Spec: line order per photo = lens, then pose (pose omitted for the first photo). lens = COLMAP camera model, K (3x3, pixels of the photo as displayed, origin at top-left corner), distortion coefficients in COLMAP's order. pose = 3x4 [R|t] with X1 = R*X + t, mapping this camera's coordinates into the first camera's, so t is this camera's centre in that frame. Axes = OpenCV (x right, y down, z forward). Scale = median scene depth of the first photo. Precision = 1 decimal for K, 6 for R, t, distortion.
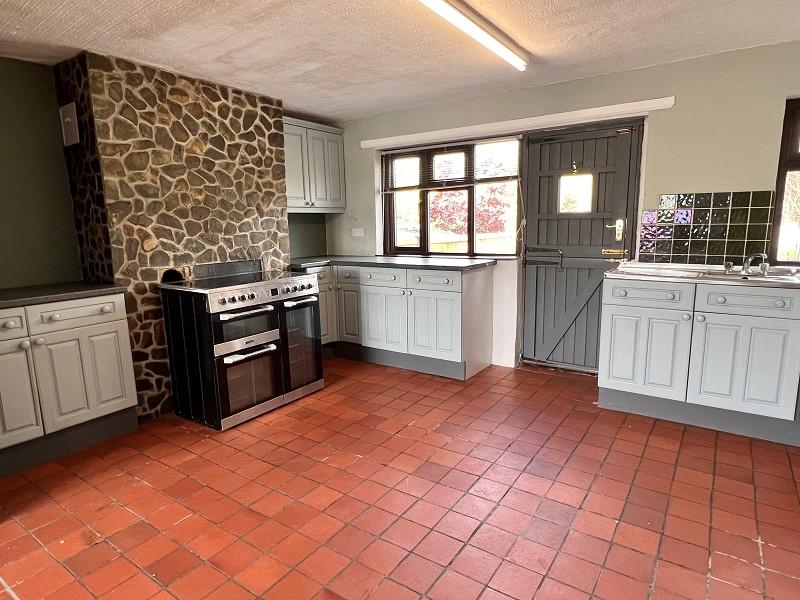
lens RADIAL K [[469.9, 0, 399.5], [0, 469.9, 301.8], [0, 0, 1]] dist [-0.000520, 0.004717]
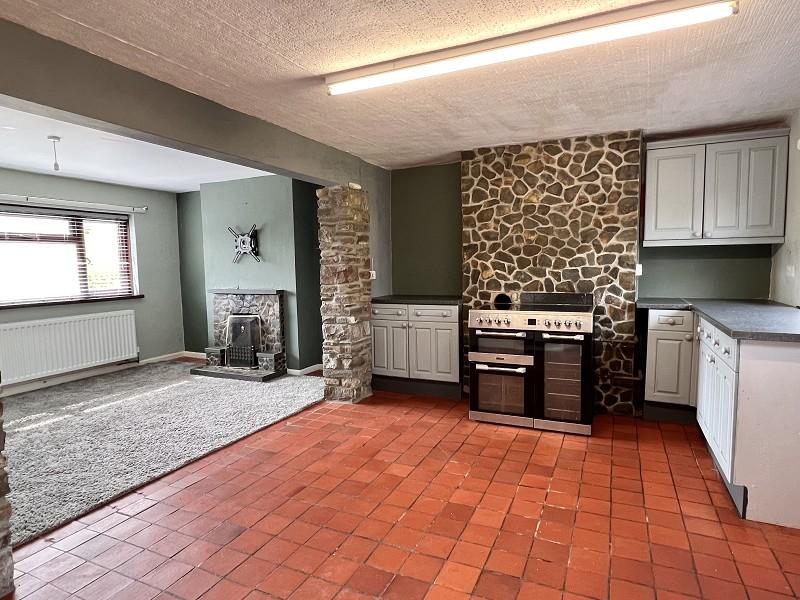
lens RADIAL K [[469.9, 0, 399.7], [0, 469.9, 301.9], [0, 0, 1]] dist [-0.000520, 0.004717]
pose [[0.162588, 0.101704, -0.981438, 0.699277], [-0.154211, 0.985069, 0.076533, -0.095260], [0.974569, 0.138905, 0.175845, 0.459088]]
